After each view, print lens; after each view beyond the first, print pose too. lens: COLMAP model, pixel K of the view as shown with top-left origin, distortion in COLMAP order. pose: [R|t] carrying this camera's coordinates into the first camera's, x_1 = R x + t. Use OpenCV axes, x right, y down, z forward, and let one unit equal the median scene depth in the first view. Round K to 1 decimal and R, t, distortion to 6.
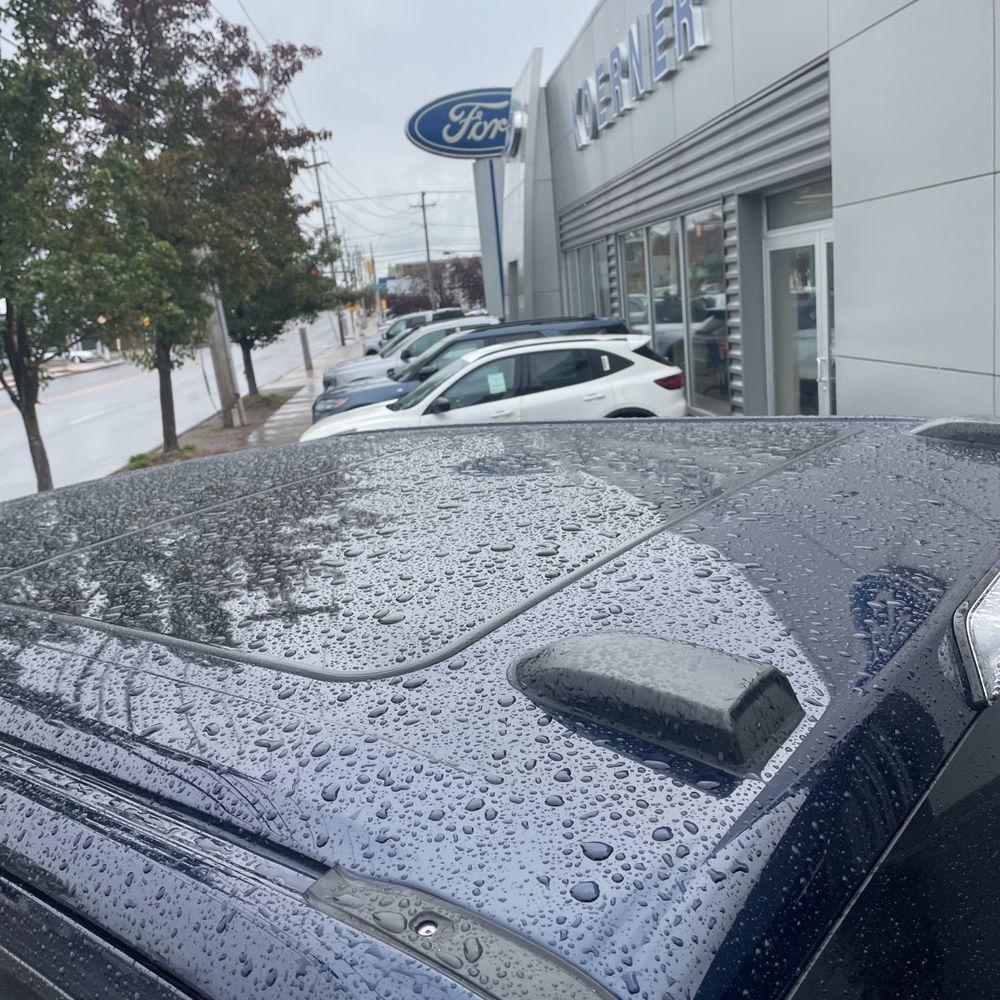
lens RADIAL K [[1000.2, 0, 500.0], [0, 1000.2, 500.0], [0, 0, 1]] dist [0.080469, -0.108175]
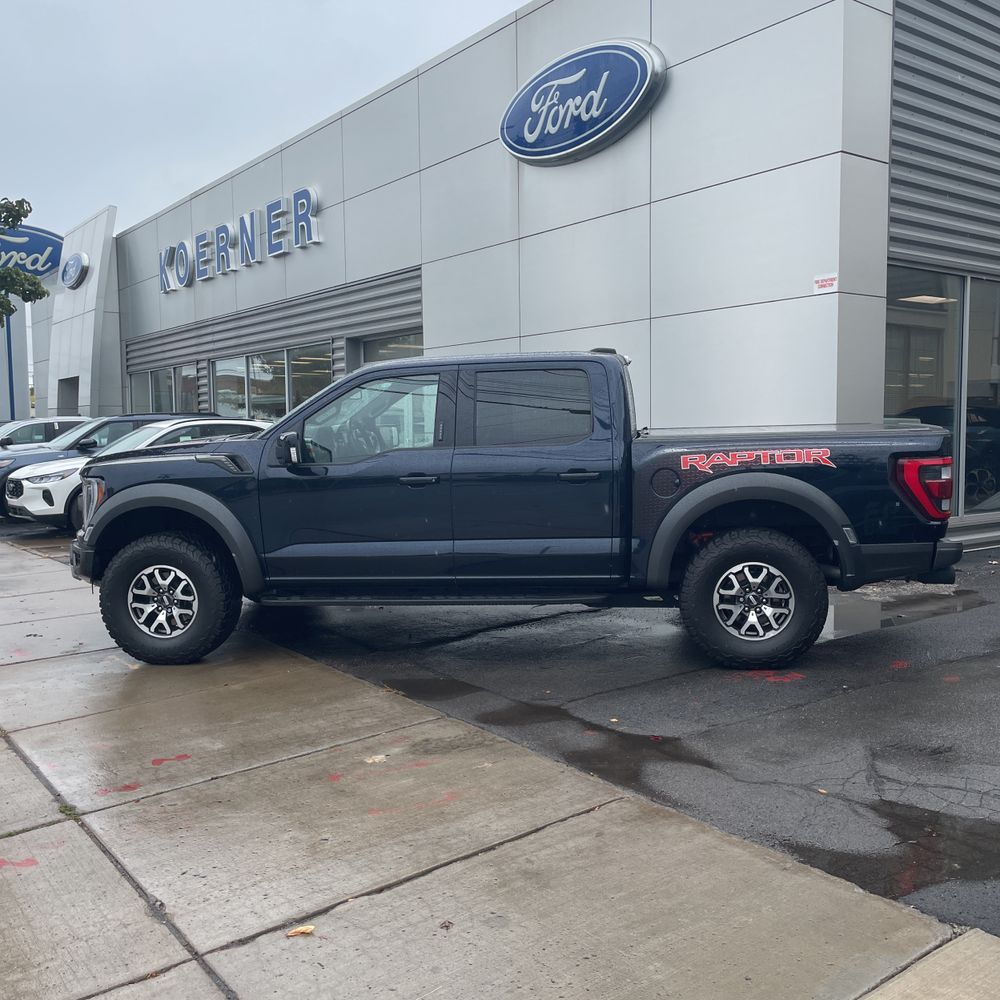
lens RADIAL K [[998.5, 0, 512.7], [0, 998.5, 477.9], [0, 0, 1]] dist [0.113699, -0.205045]
pose [[0.854169, 0.054519, 0.517130, -0.226658], [0.039250, 0.984892, -0.168664, 0.122682], [-0.518513, 0.164365, 0.839124, -0.266468]]
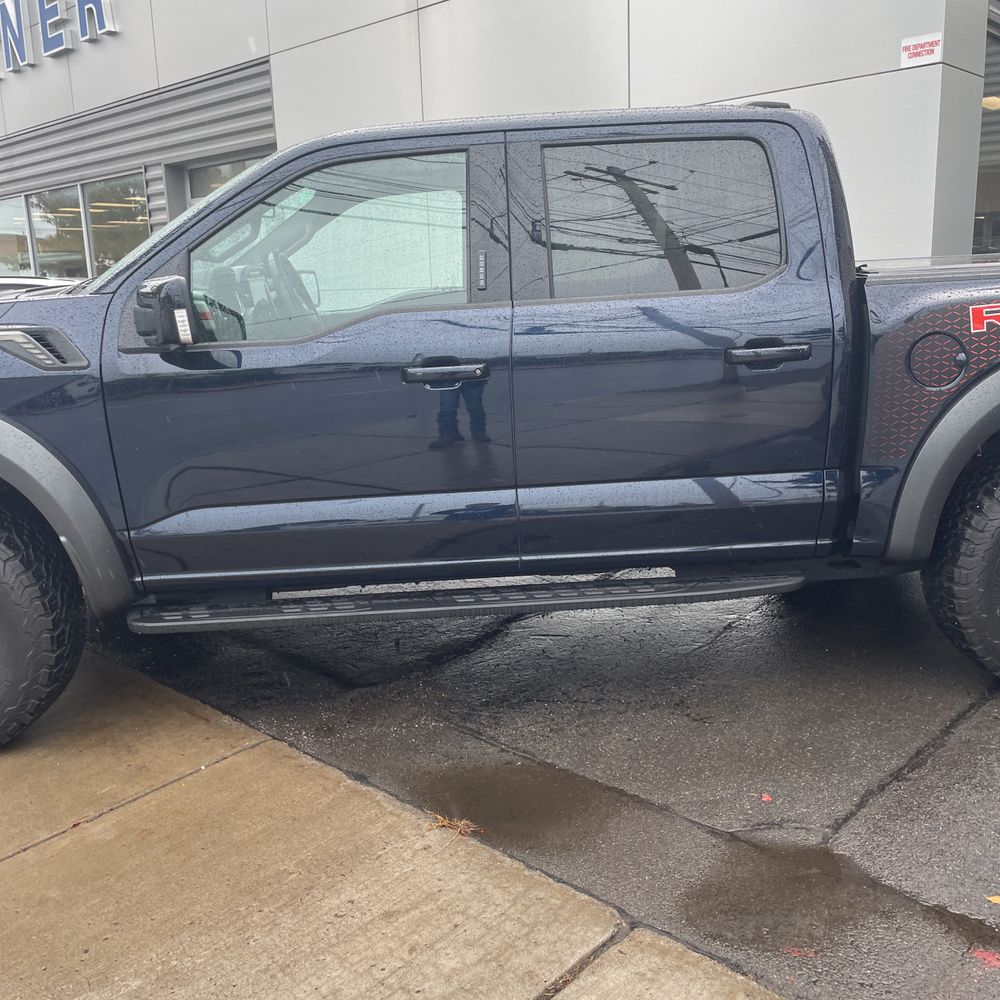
lens RADIAL K [[1008.4, 0, 500.5], [0, 1008.4, 490.8], [0, 0, 1]] dist [0.096896, -0.142926]
pose [[0.758022, -0.064352, 0.649047, -0.178283], [0.094795, 0.995424, -0.012016, 0.084194], [-0.645304, 0.070634, 0.760654, -0.081863]]
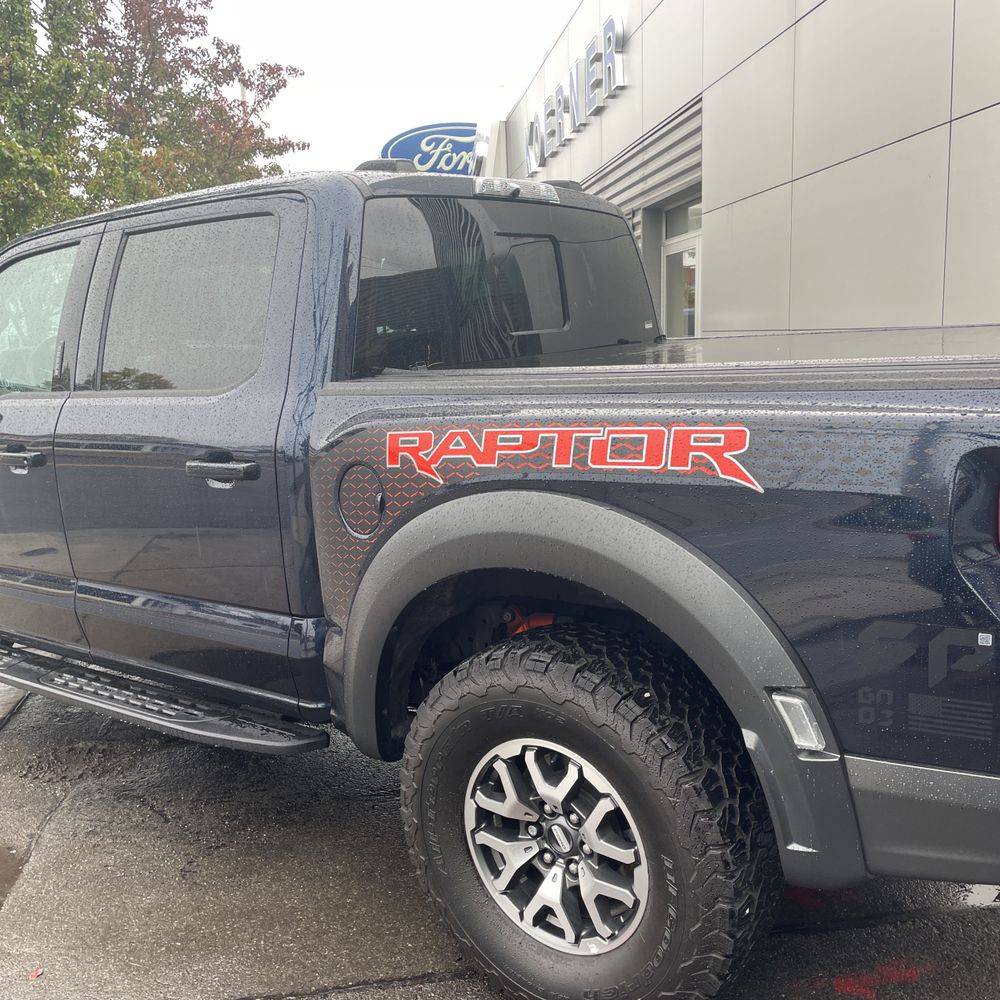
lens RADIAL K [[993.3, 0, 503.4], [0, 993.3, 510.9], [0, 0, 1]] dist [0.081316, -0.098969]
pose [[0.997831, 0.048849, 0.044131, 0.021796], [-0.047718, 0.998514, -0.026318, 0.069800], [-0.045351, 0.024155, 0.998679, -0.130714]]
